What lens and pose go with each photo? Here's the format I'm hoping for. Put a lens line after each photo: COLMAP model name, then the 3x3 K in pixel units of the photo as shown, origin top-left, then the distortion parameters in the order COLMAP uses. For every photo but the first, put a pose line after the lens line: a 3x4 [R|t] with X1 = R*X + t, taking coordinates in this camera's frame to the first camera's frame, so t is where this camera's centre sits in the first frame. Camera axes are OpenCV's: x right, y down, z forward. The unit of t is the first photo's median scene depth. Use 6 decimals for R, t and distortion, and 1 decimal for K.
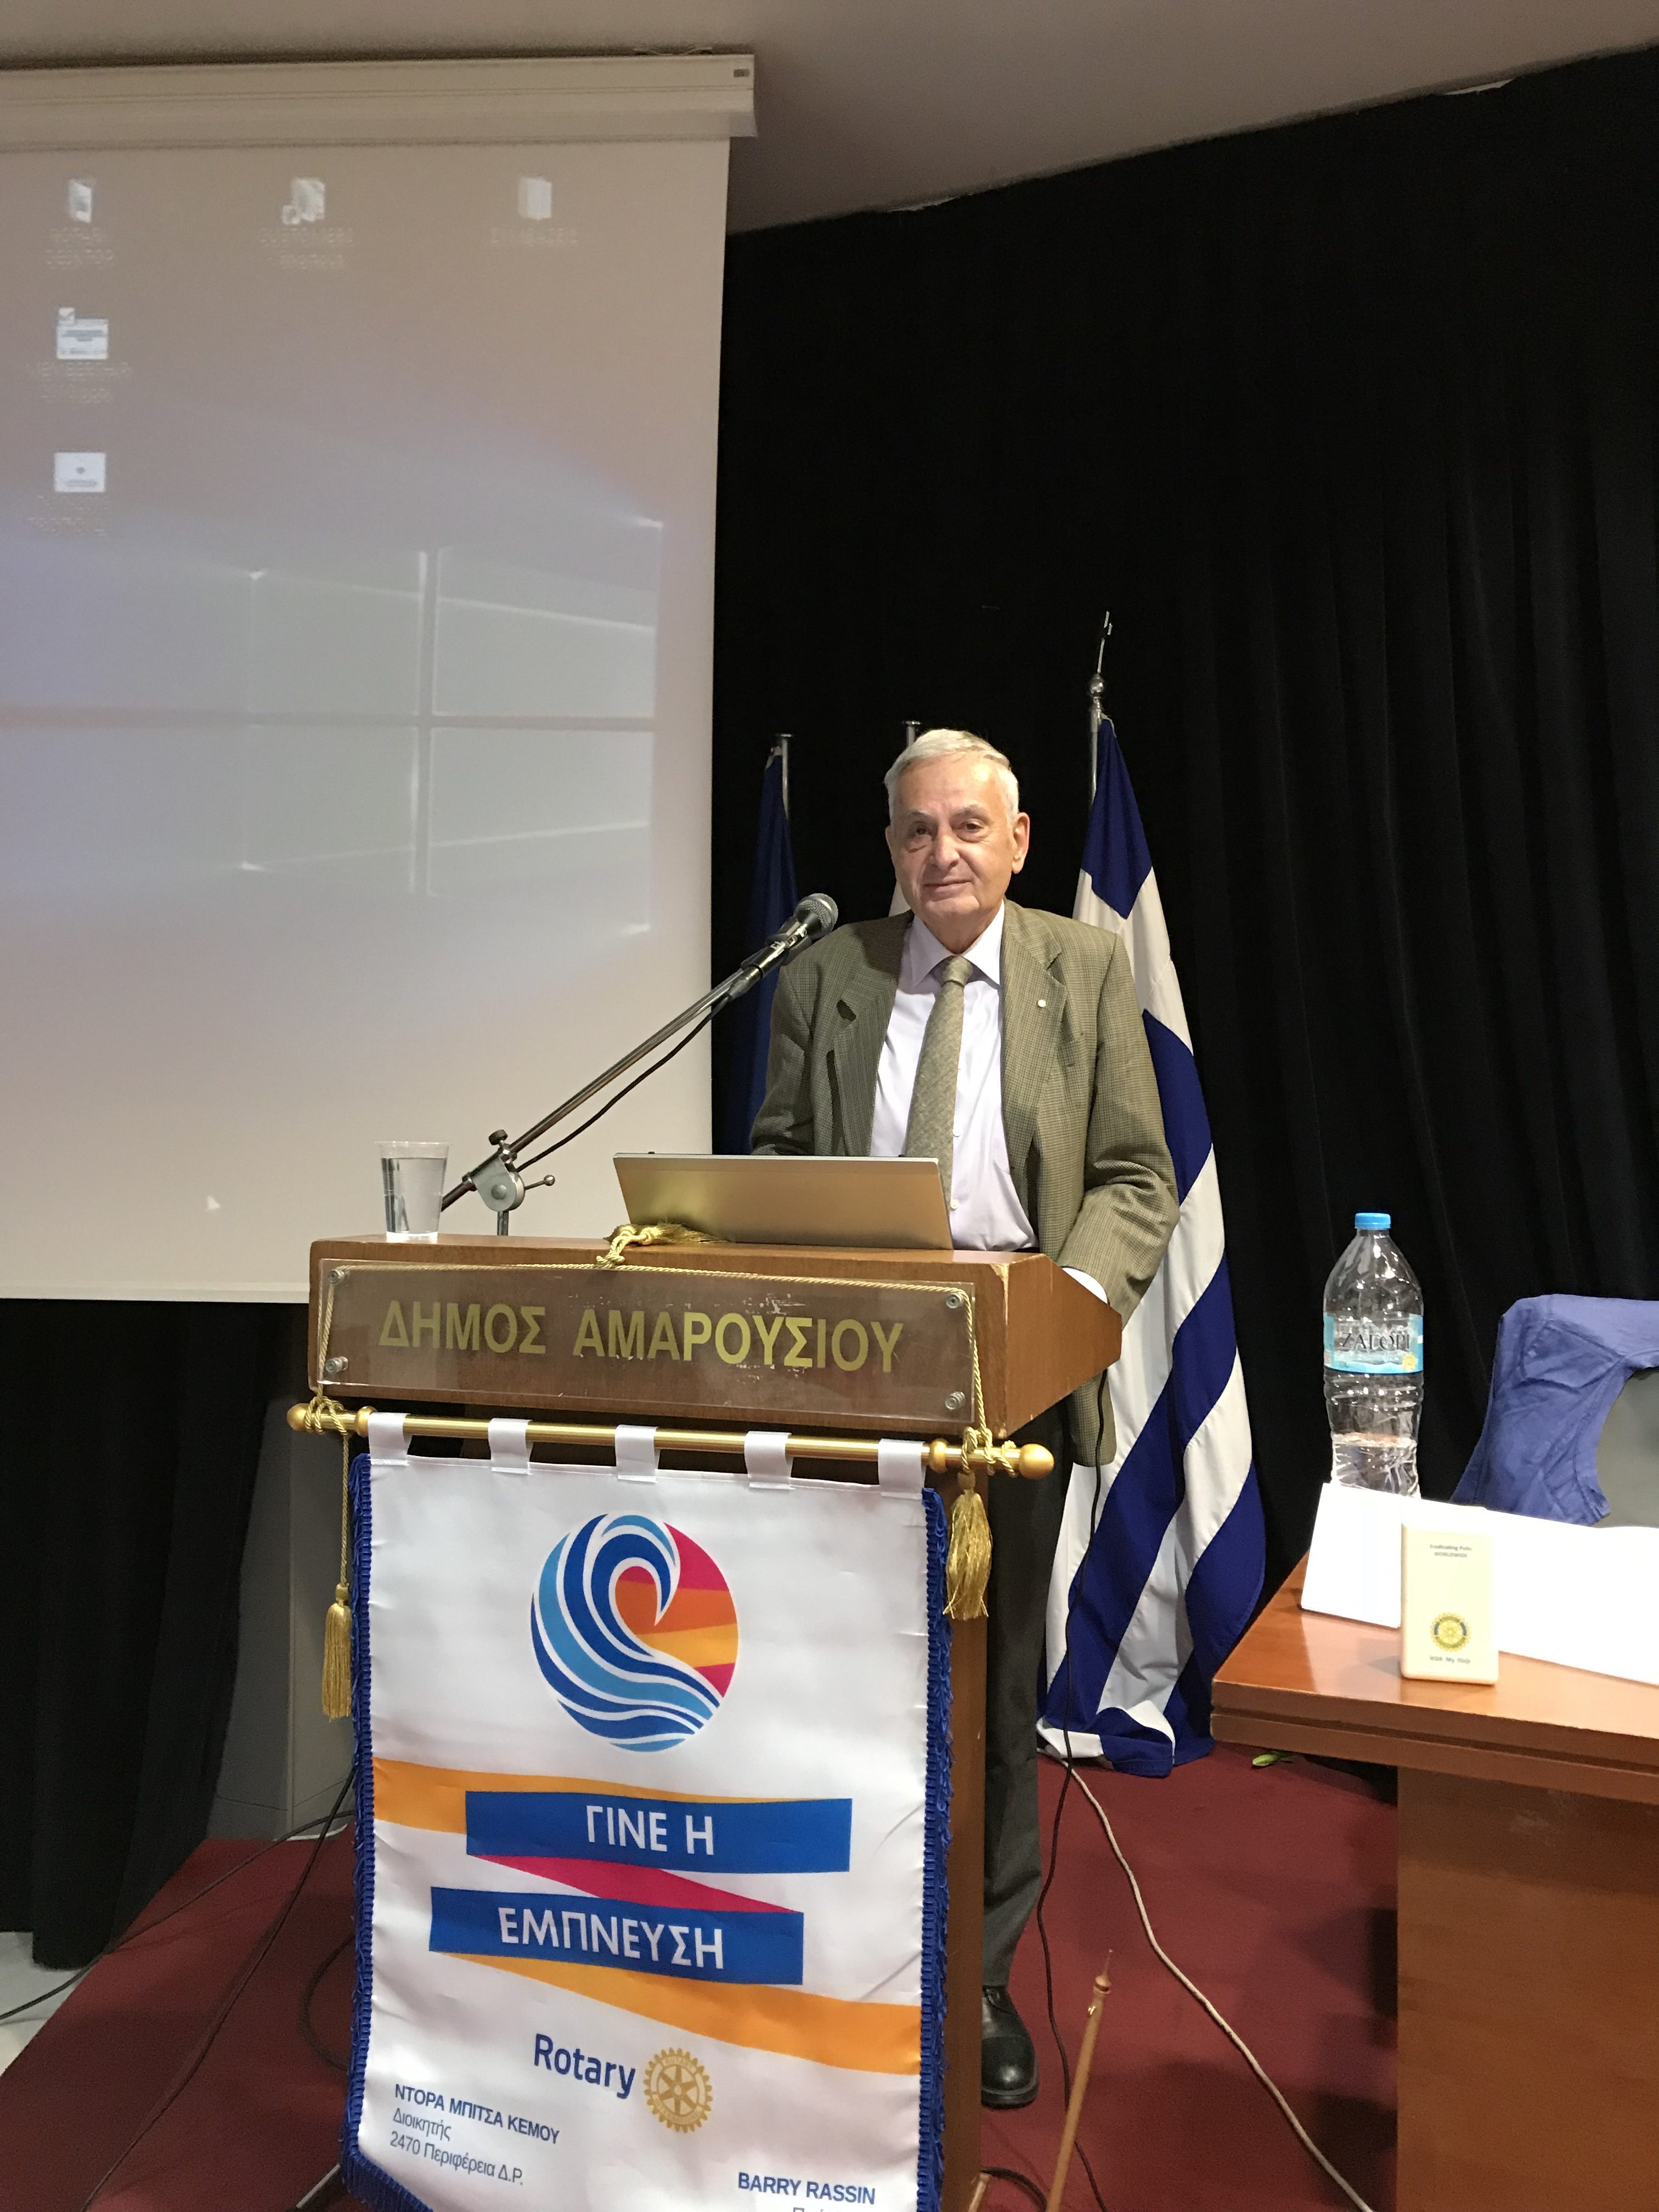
lens RADIAL K [[1843.7, 0, 829.5], [0, 1843.7, 1106.0], [0, 0, 1]] dist [0.004831, 0.012126]
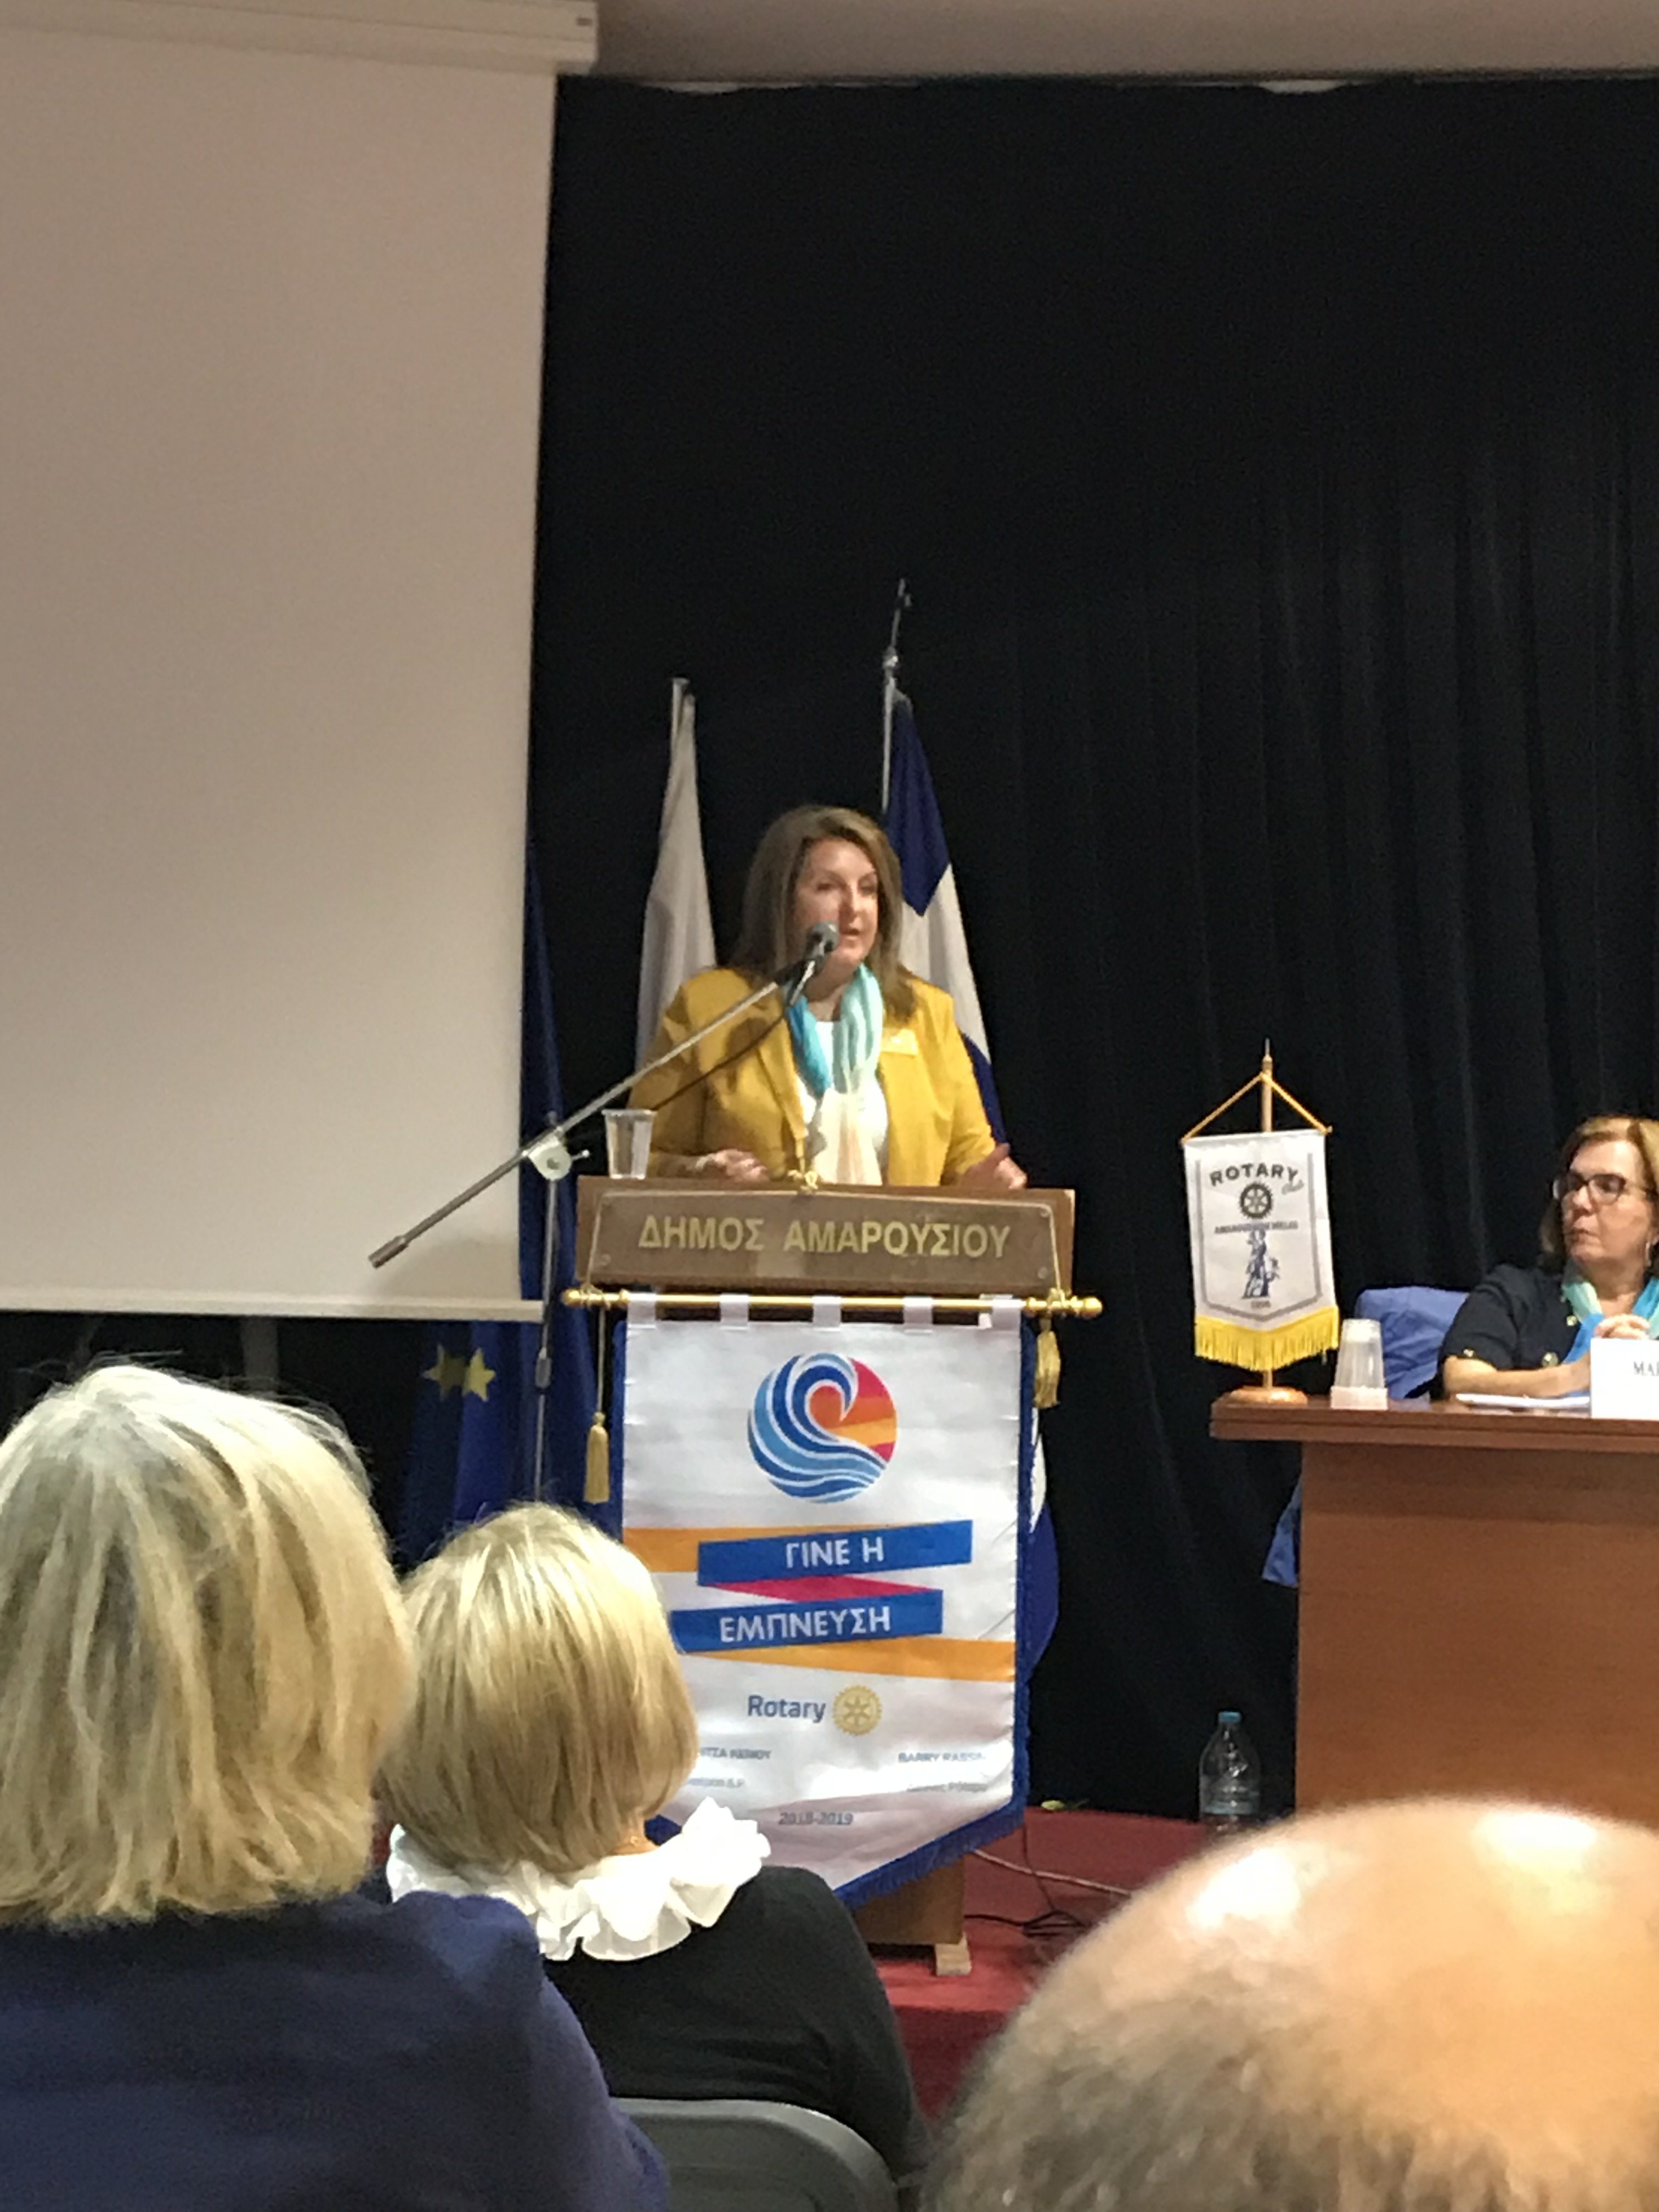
lens RADIAL K [[4969.9, 0, 829.5], [0, 4969.9, 1106.0], [0, 0, 1]] dist [0.212787, -0.273887]
pose [[0.955661, 0.029777, 0.292961, -1.358430], [-0.024415, 0.999461, -0.021943, 0.108410], [-0.293456, 0.013818, 0.955873, -3.053132]]
